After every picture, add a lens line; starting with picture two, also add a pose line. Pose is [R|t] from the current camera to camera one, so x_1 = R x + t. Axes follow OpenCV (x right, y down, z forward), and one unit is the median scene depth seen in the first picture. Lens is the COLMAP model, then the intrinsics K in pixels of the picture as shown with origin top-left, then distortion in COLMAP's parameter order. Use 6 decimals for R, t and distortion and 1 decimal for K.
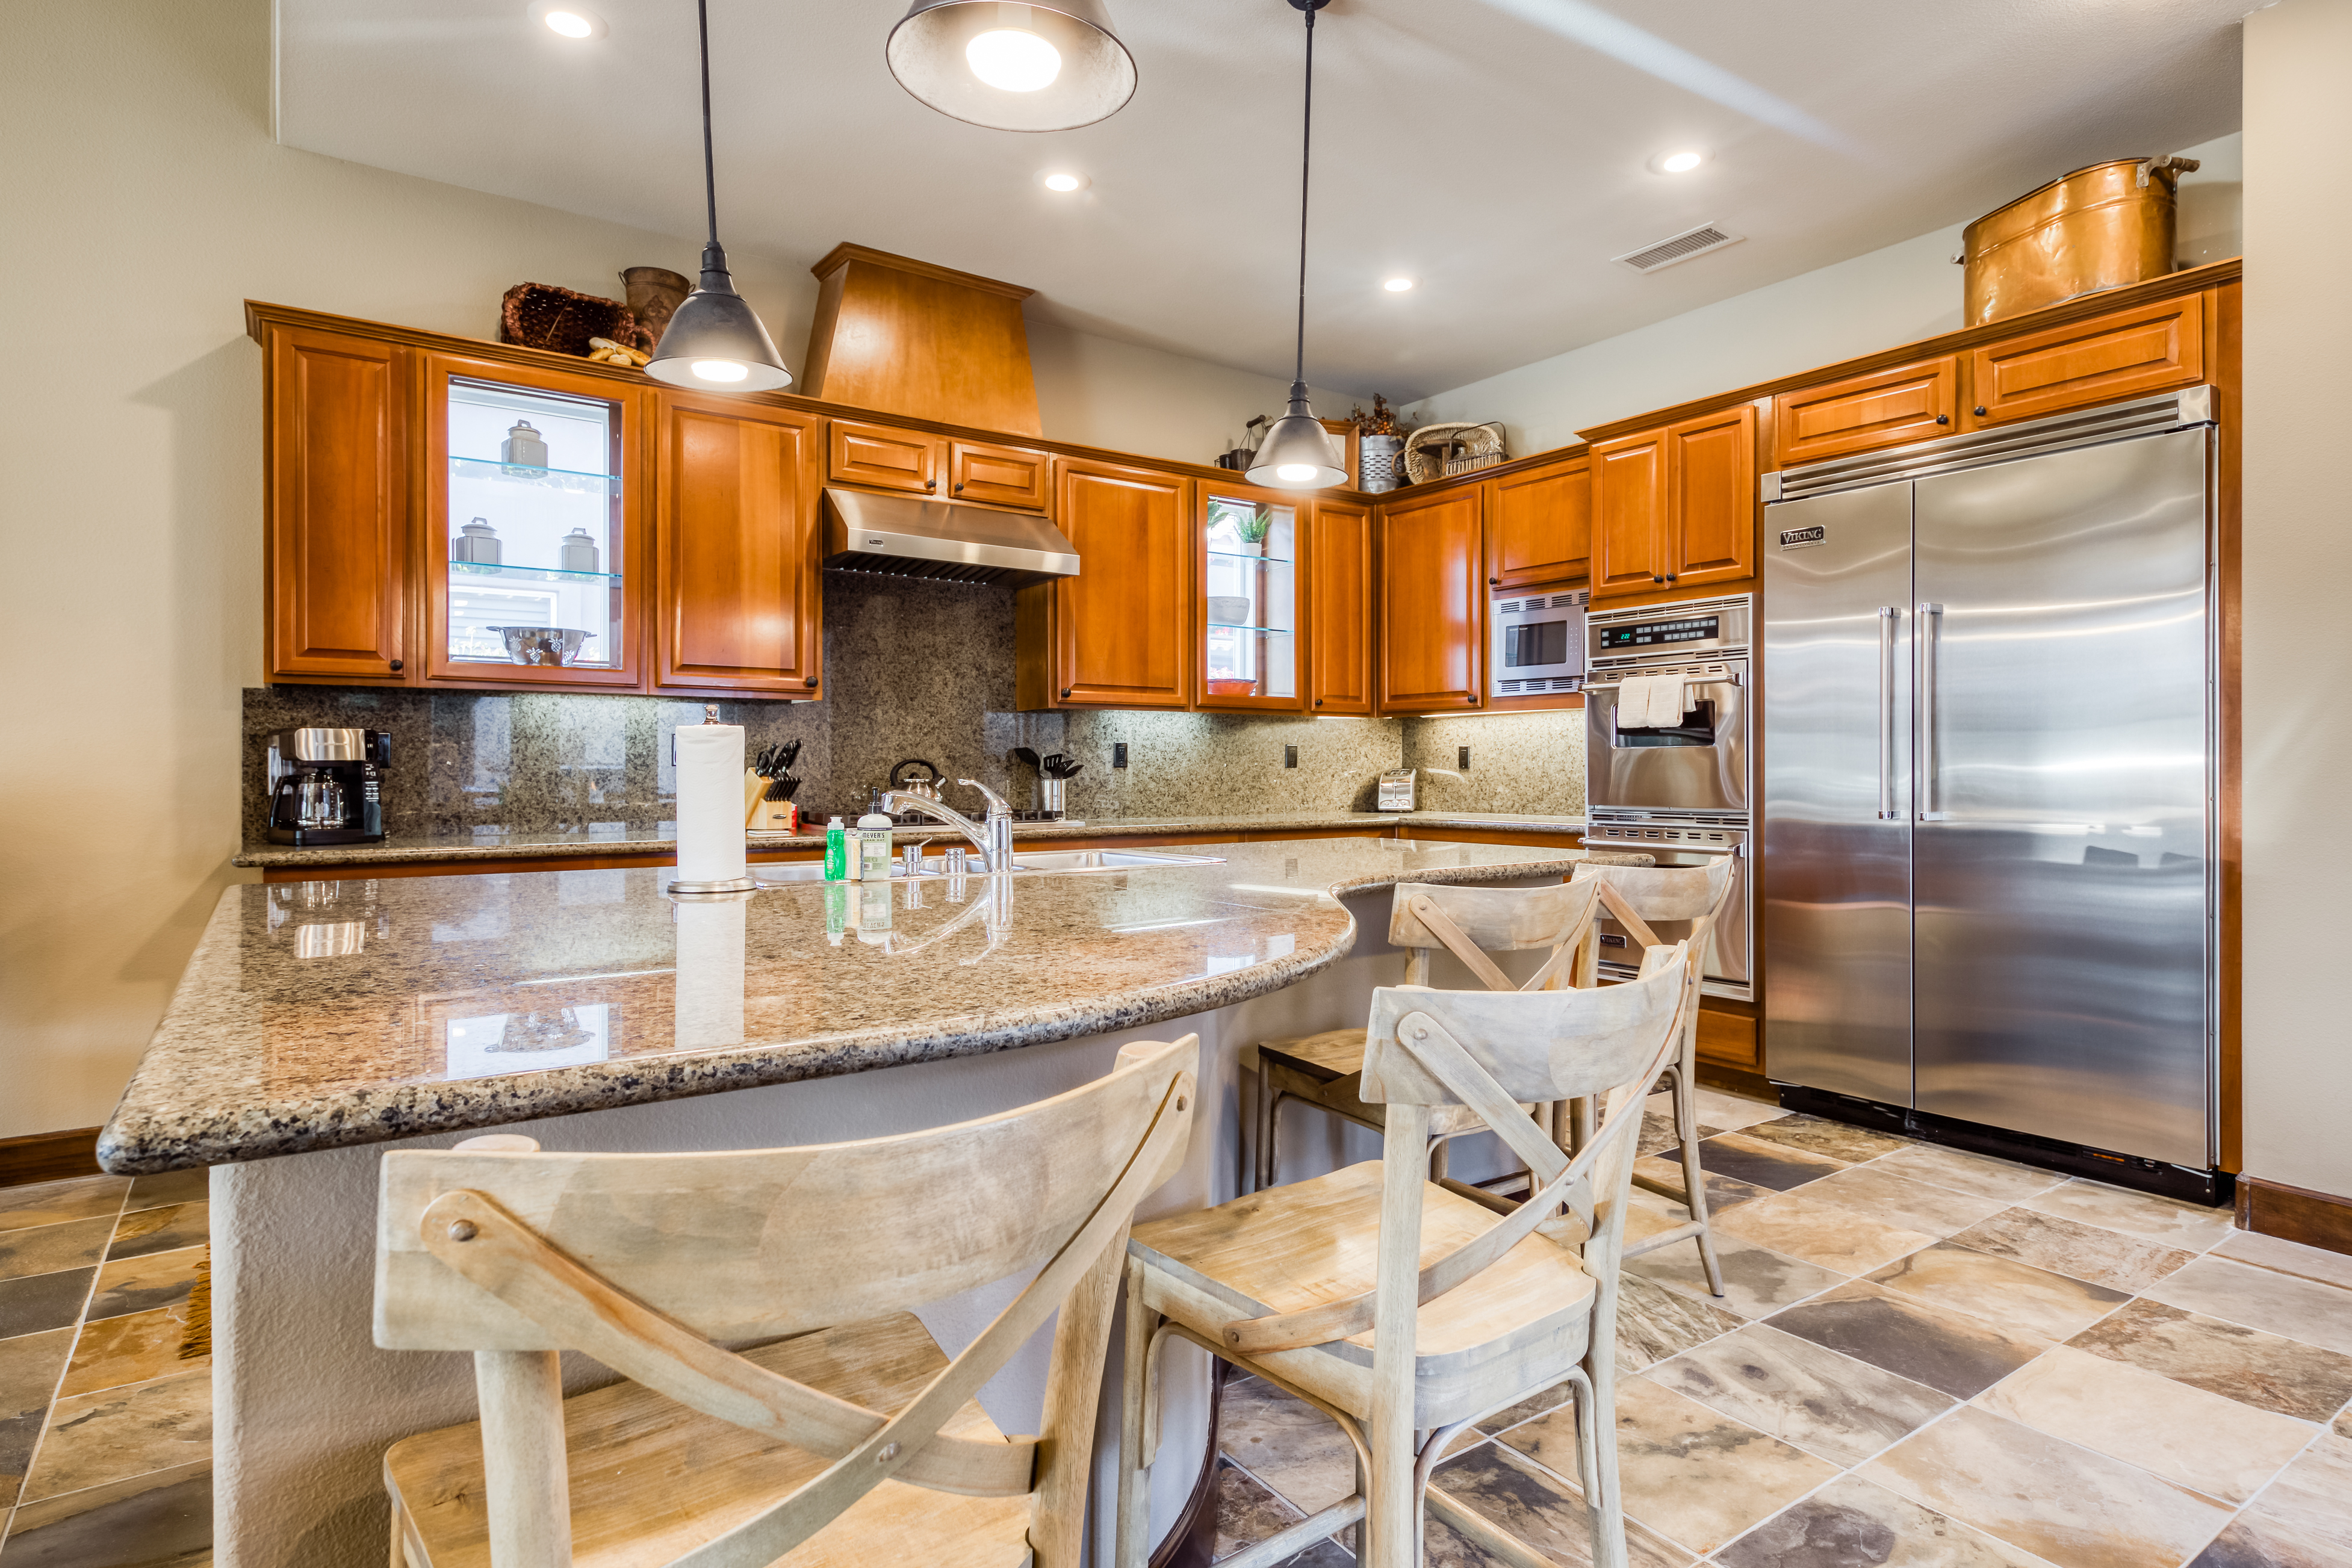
lens RADIAL K [[1264.3, 0, 1175.2], [0, 1264.3, 760.2], [0, 0, 1]] dist [0.001629, 0.000088]
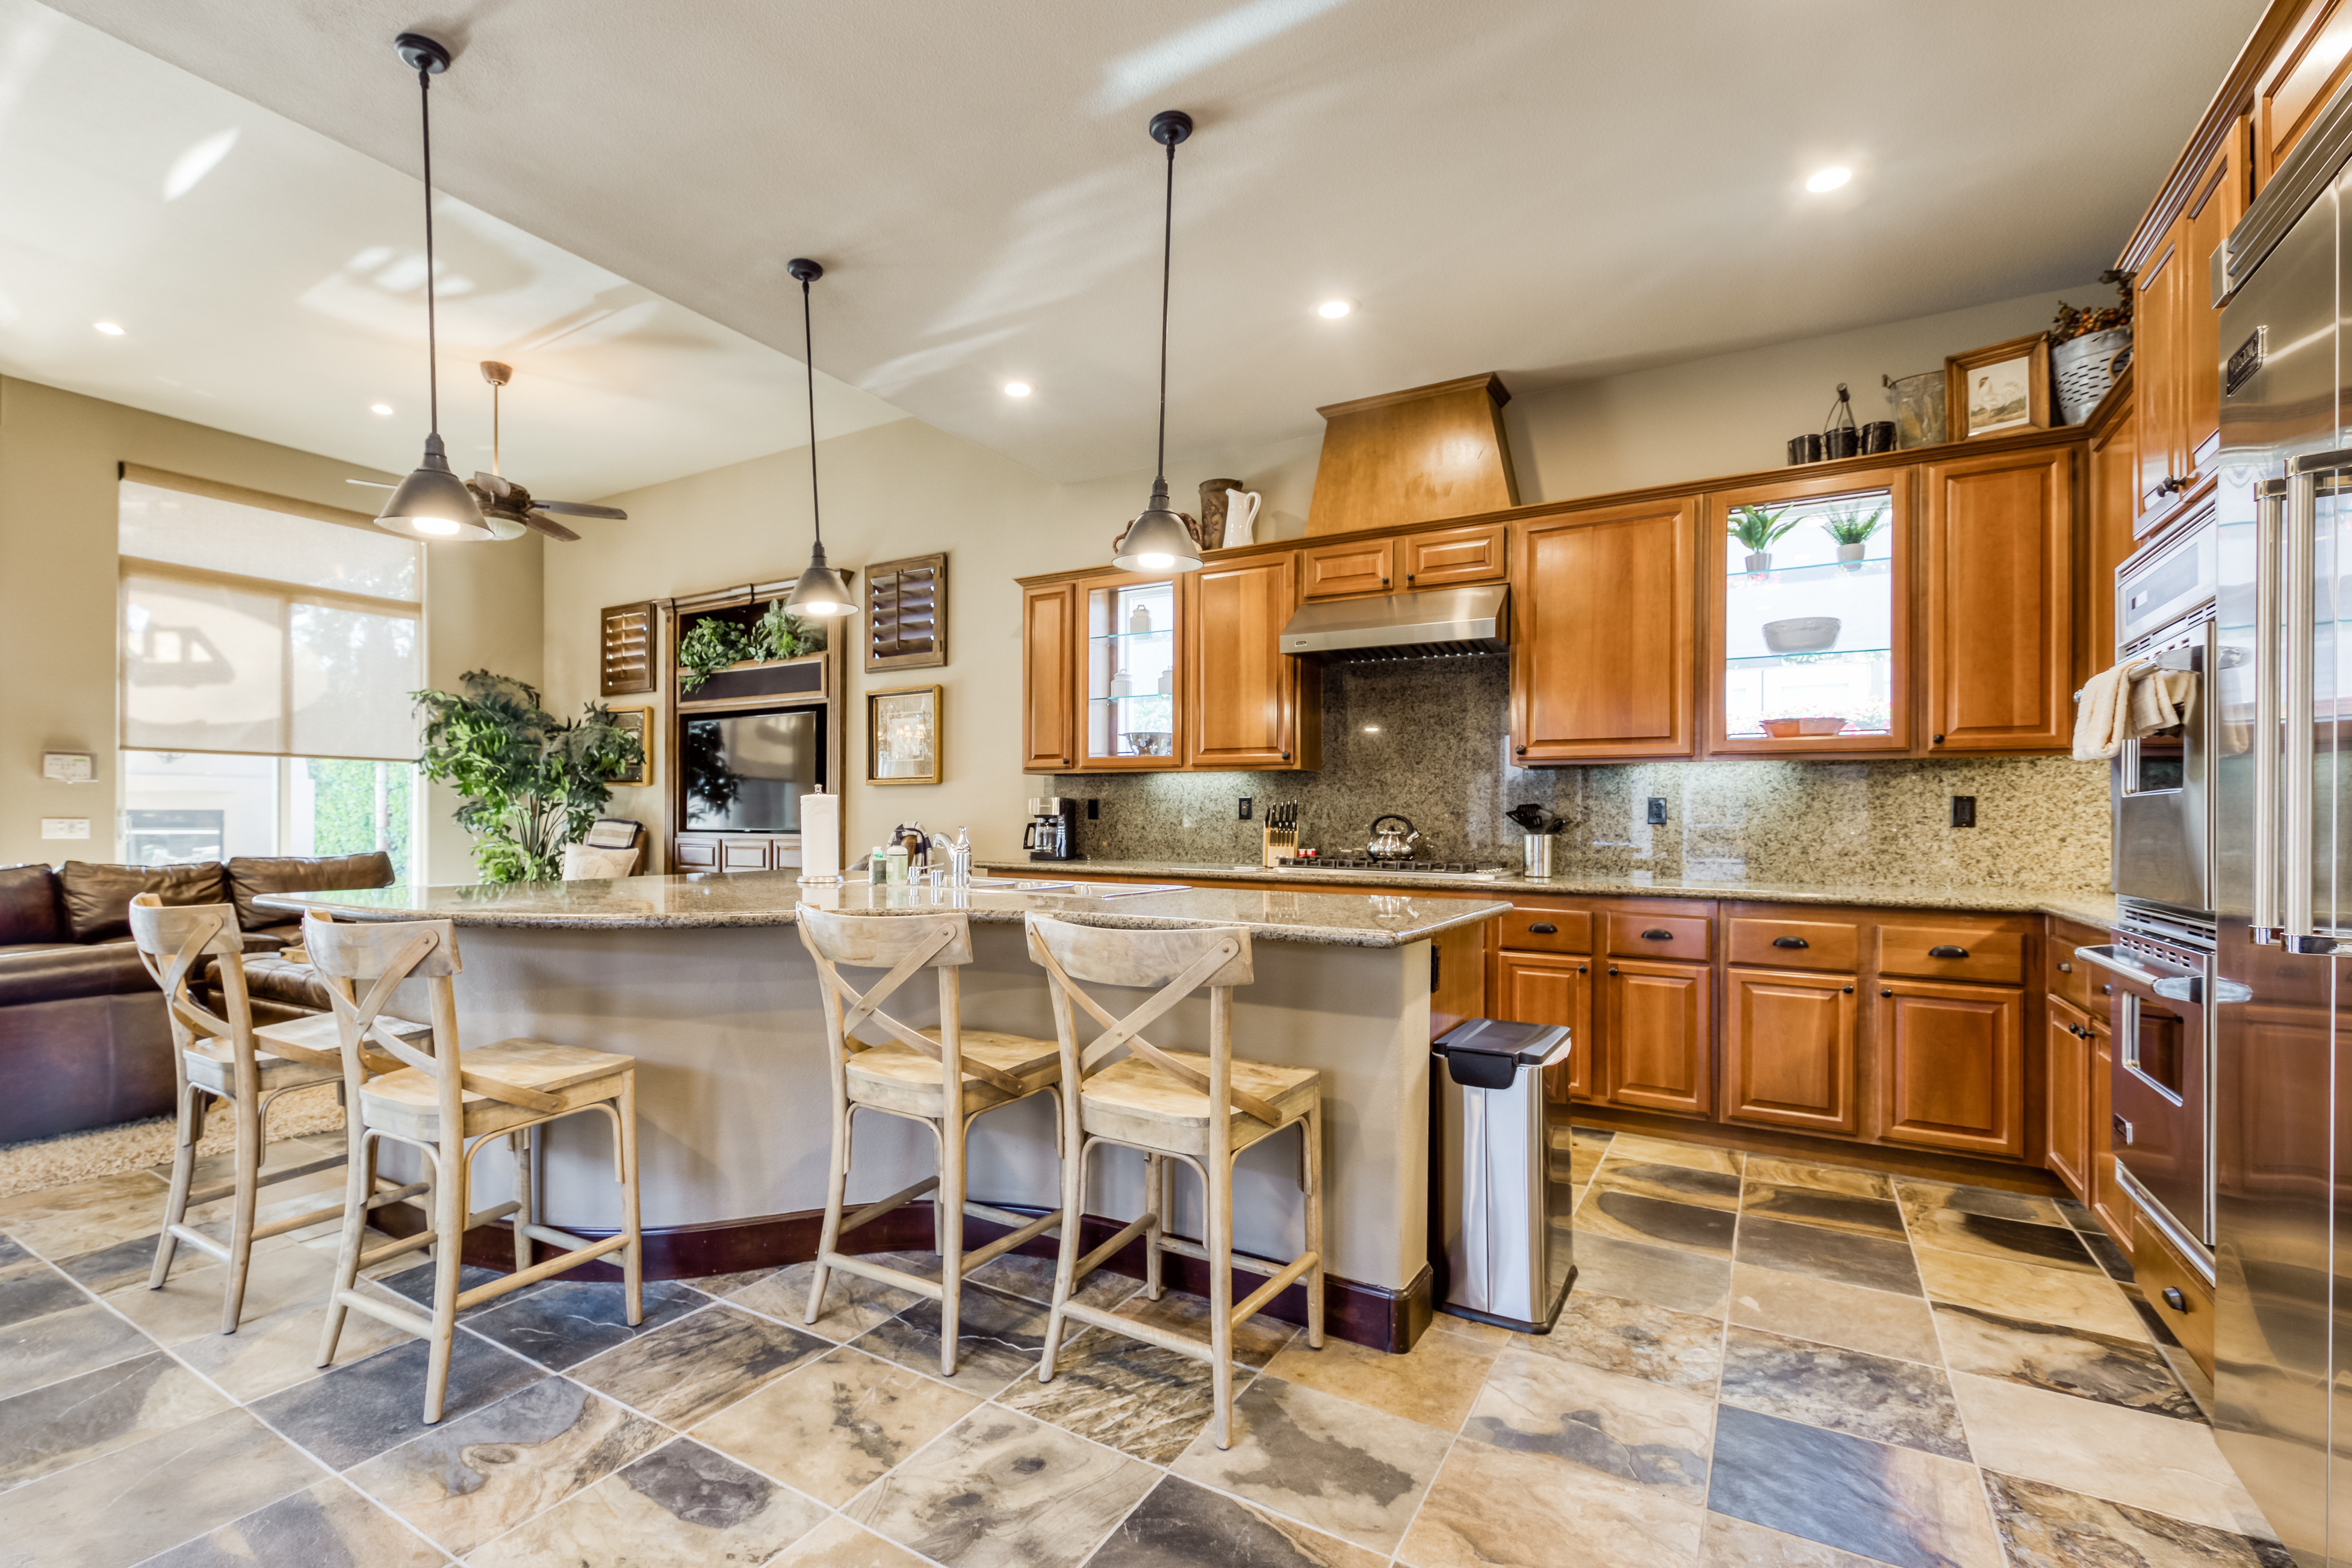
lens RADIAL K [[1111.8, 0, 1175.4], [0, 1111.8, 810.4], [0, 0, 1]] dist [0.021654, -0.013738]
pose [[0.385609, -0.003145, -0.922657, 0.757342], [-0.002604, 0.999986, -0.004497, 0.000406], [0.922659, 0.004137, 0.385596, 0.464575]]
